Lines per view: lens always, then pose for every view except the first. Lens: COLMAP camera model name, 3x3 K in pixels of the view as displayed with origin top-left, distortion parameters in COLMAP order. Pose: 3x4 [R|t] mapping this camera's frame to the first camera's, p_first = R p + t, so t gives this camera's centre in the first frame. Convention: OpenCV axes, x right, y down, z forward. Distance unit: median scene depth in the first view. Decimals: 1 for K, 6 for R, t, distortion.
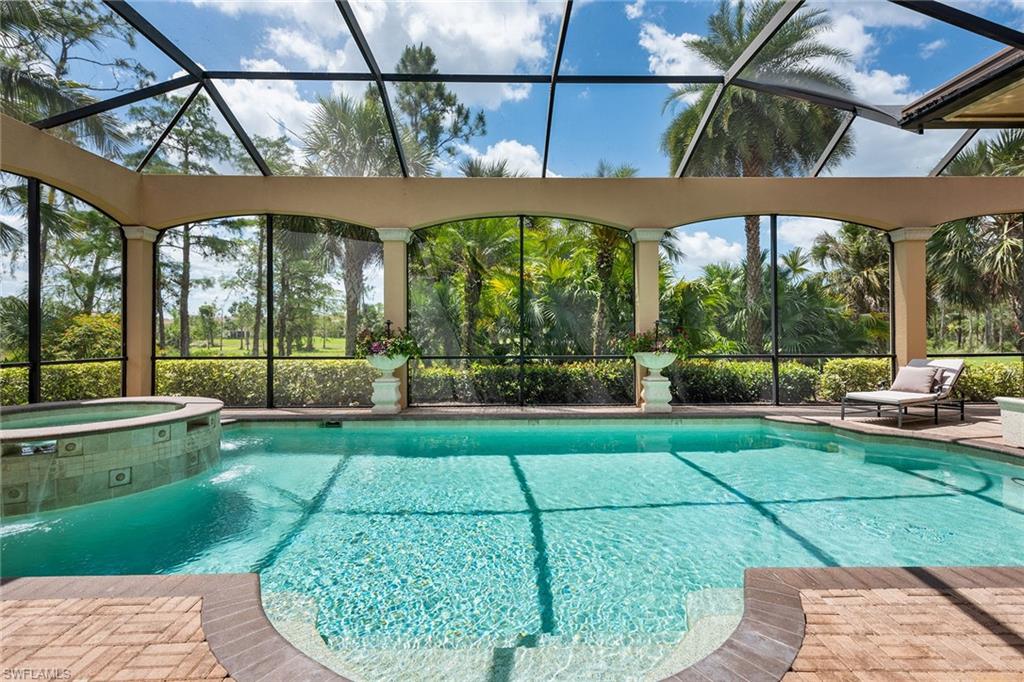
lens RADIAL K [[466.8, 0, 509.6], [0, 466.8, 332.5], [0, 0, 1]] dist [0.013273, -0.002777]
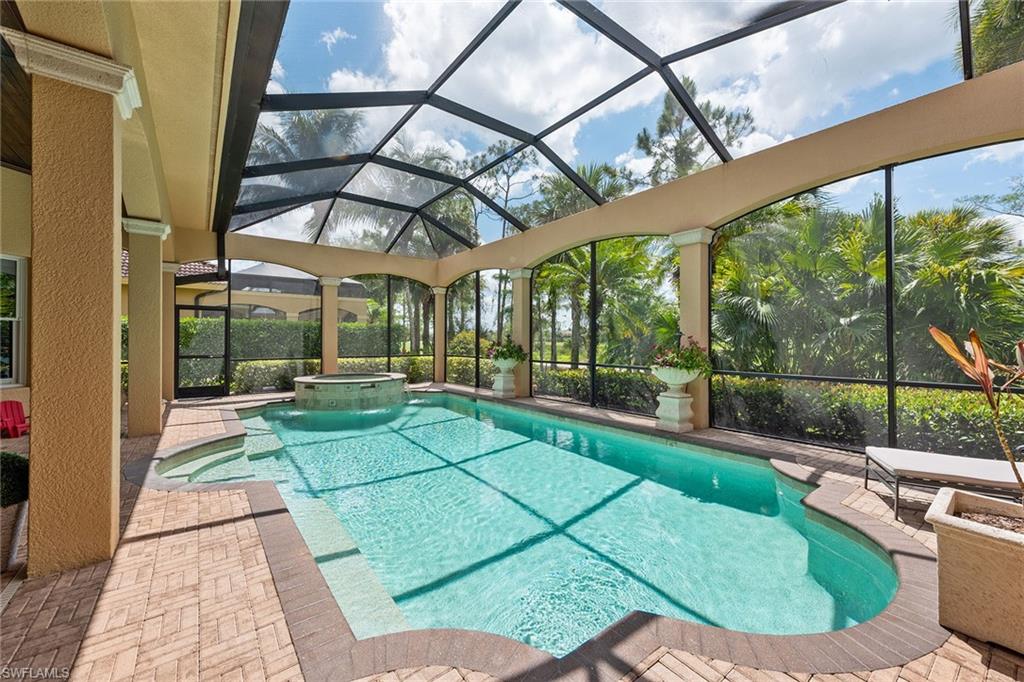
lens RADIAL K [[411.8, 0, 510.4], [0, 411.8, 343.2], [0, 0, 1]] dist [0.003826, 0.000025]
pose [[0.590203, 0.001609, -0.807253, 0.633028], [-0.003994, 0.999992, -0.000927, 0.003070], [0.807245, 0.003772, 0.590204, 0.233550]]
